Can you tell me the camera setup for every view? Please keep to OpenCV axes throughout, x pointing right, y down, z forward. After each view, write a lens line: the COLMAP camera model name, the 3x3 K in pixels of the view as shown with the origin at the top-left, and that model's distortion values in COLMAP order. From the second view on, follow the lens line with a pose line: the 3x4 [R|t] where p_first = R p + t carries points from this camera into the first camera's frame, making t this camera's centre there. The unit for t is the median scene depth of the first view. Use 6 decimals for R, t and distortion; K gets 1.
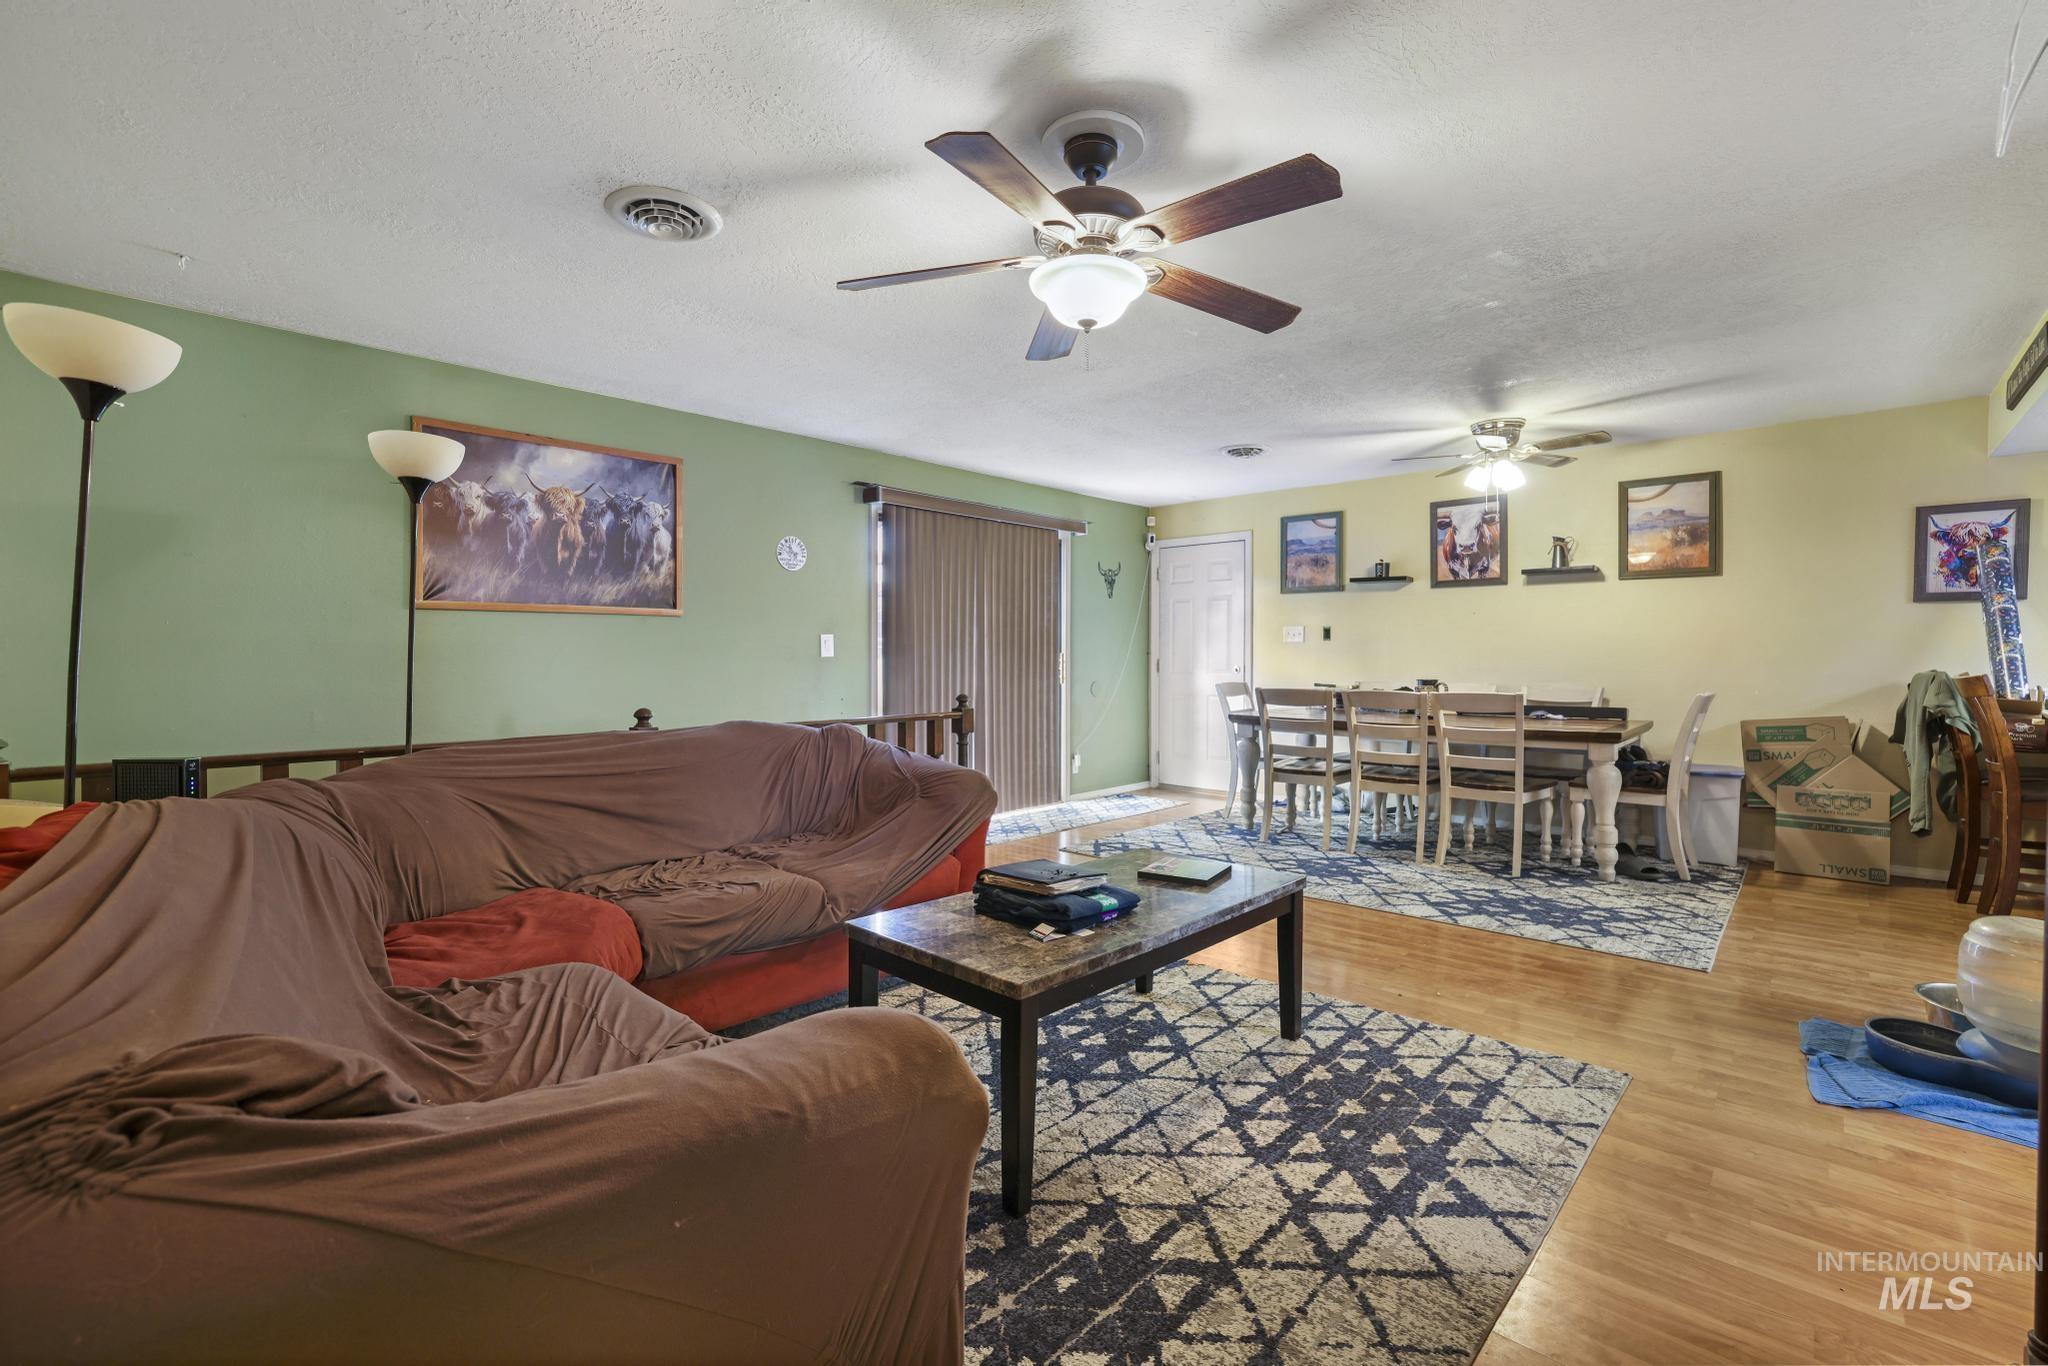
lens RADIAL K [[894.0, 0, 1010.6], [0, 894.0, 670.0], [0, 0, 1]] dist [-0.040674, 0.012964]
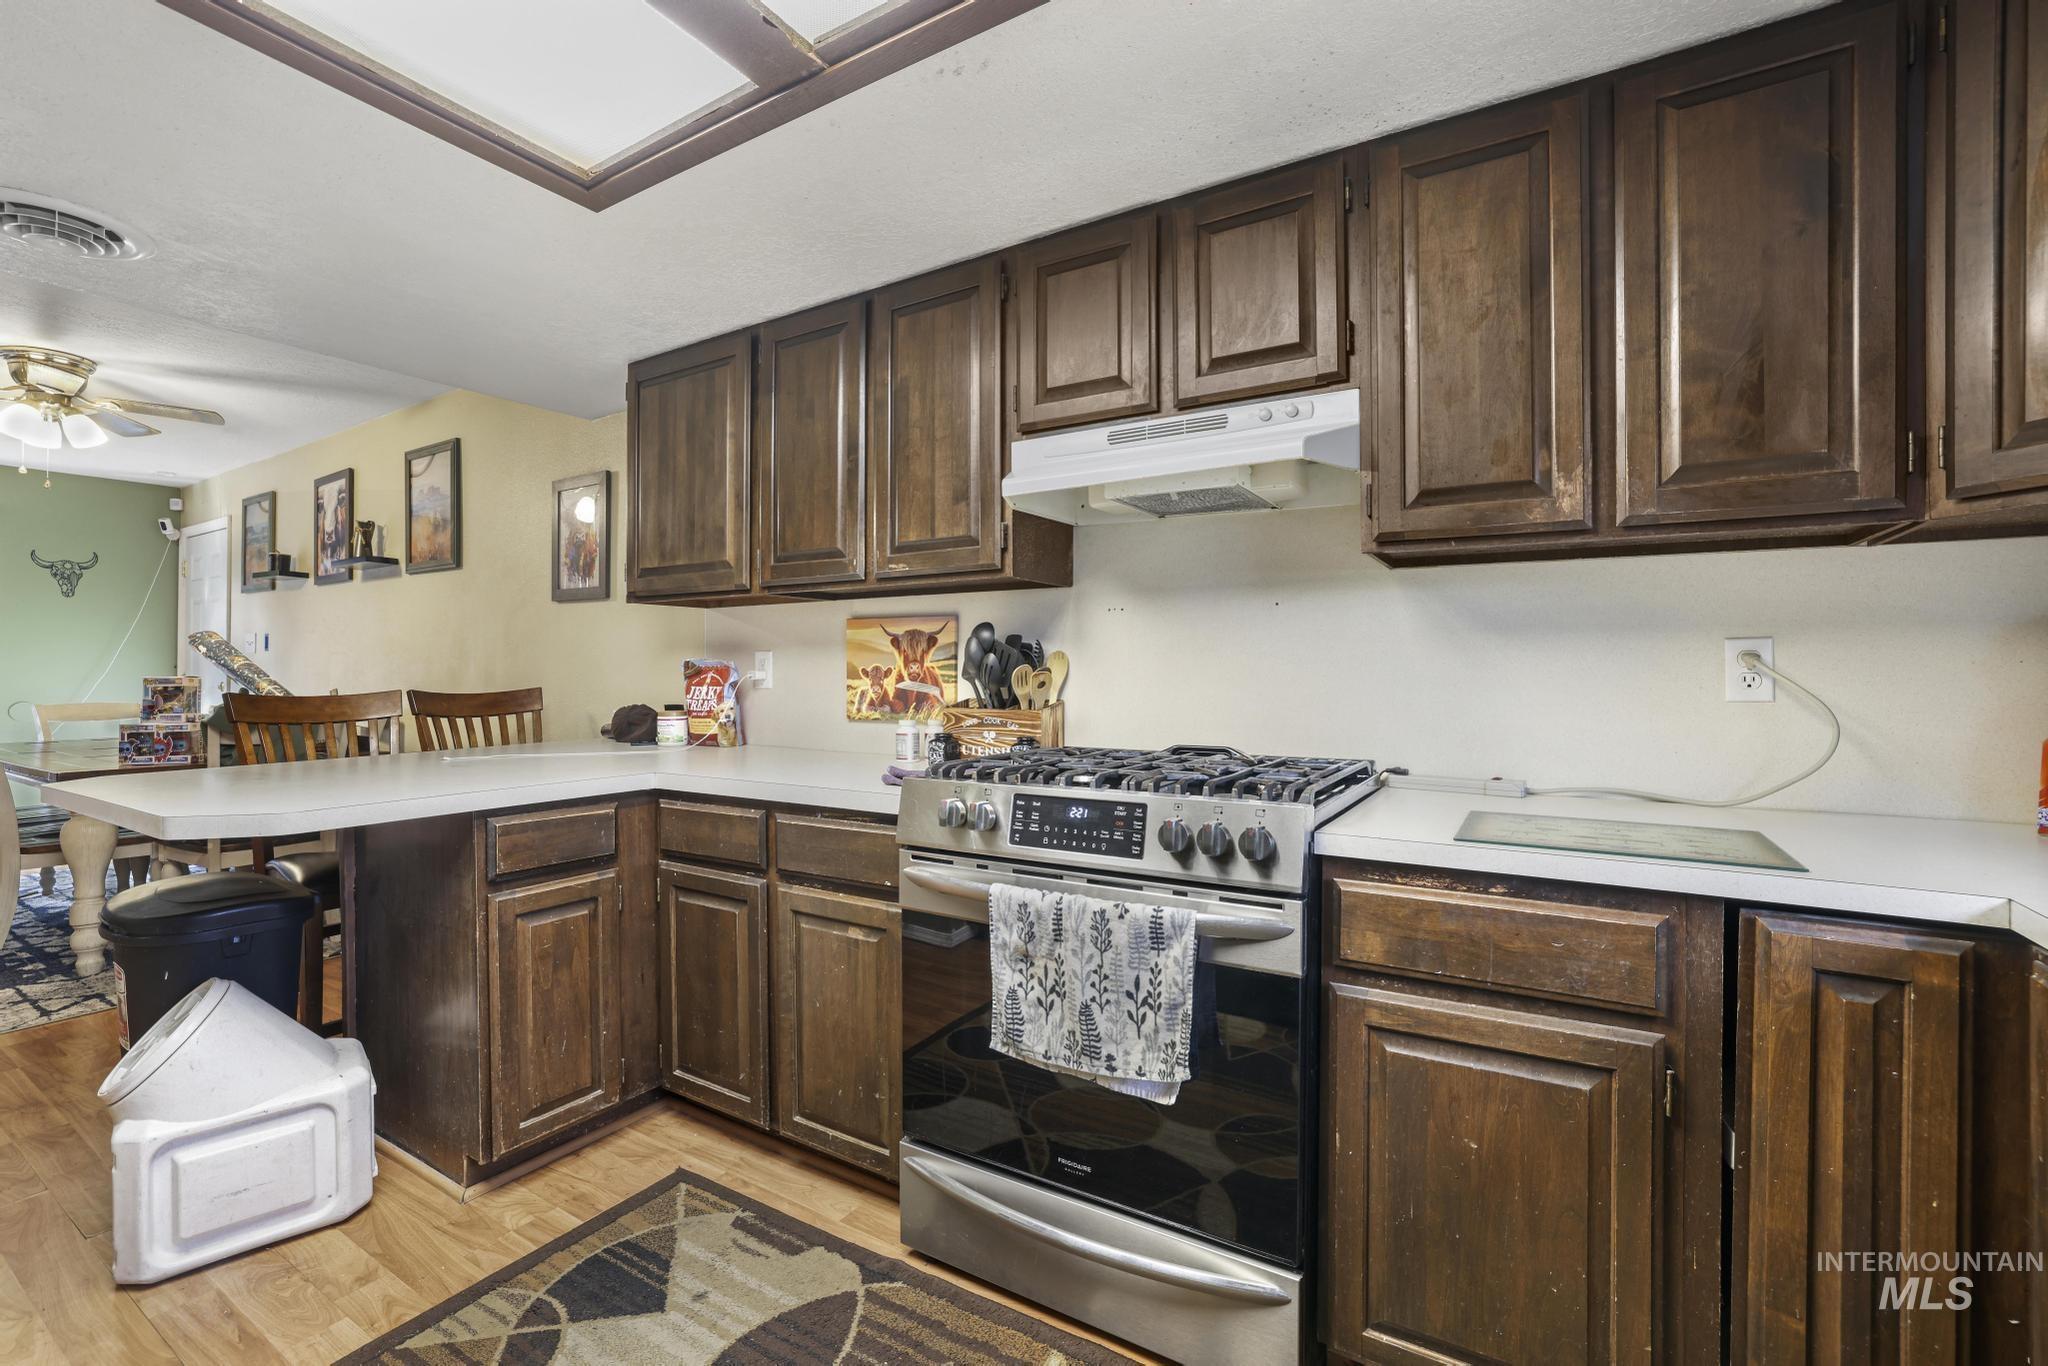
lens RADIAL K [[894.0, 0, 1010.6], [0, 894.0, 670.0], [0, 0, 1]] dist [-0.040674, 0.012964]
pose [[0.978973, 0.004851, 0.203932, 1.060660], [-0.000581, 0.999779, -0.020995, 0.000481], [-0.203989, 0.020435, 0.978760, 0.107633]]
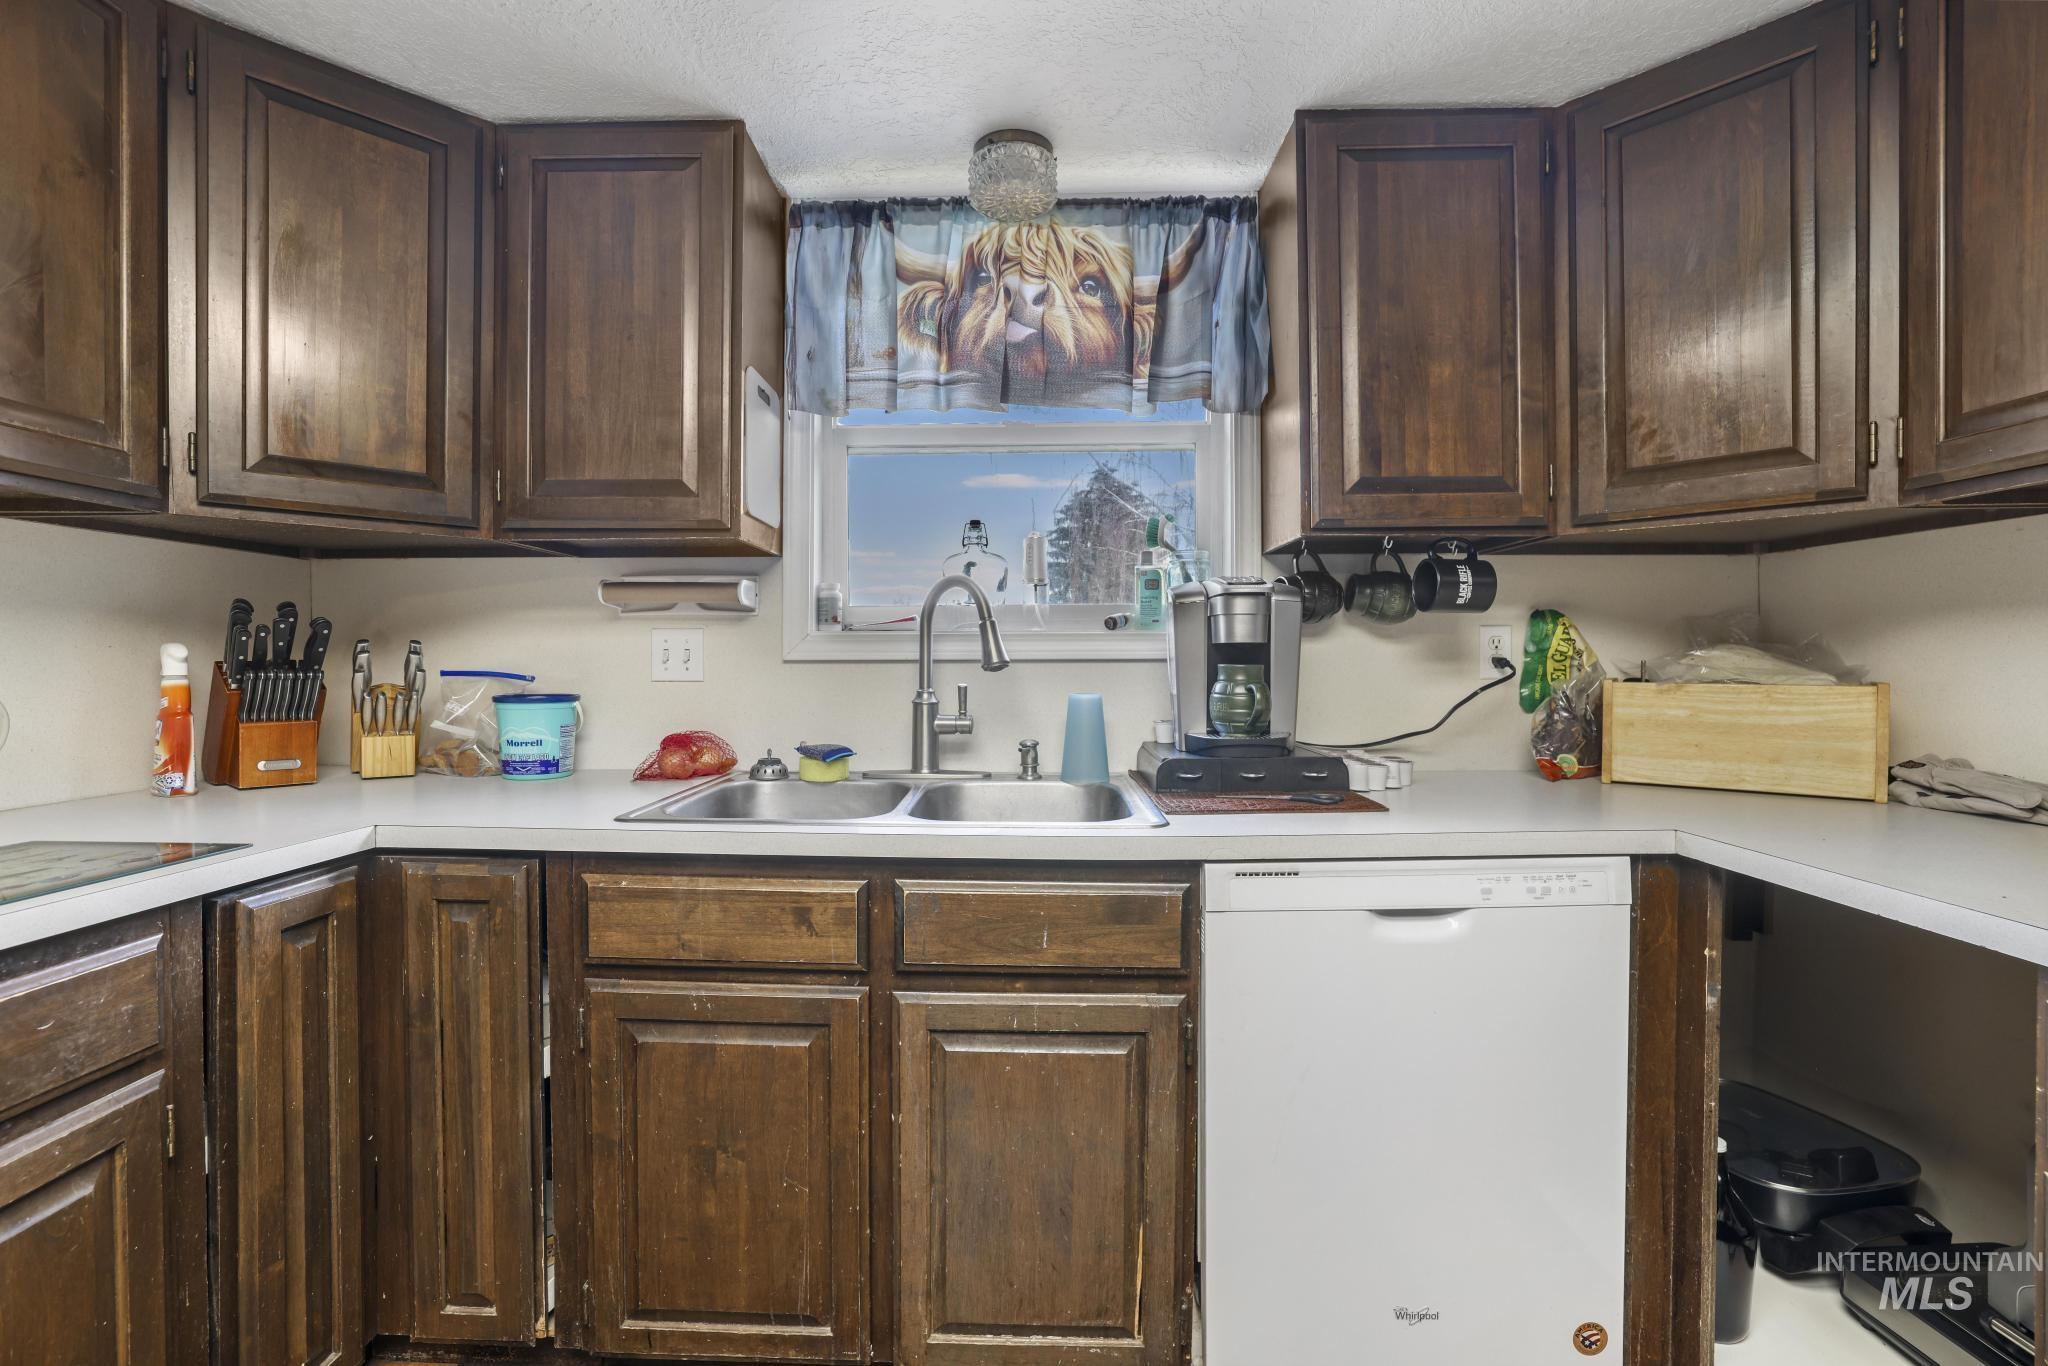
lens RADIAL K [[913.9, 0, 978.8], [0, 913.9, 678.6], [0, 0, 1]] dist [-0.078495, 0.027777]
pose [[-0.661690, -0.012436, 0.749675, 1.015364], [0.016526, 0.999378, 0.031166, -0.001103], [-0.749596, 0.033011, -0.661072, 0.249785]]
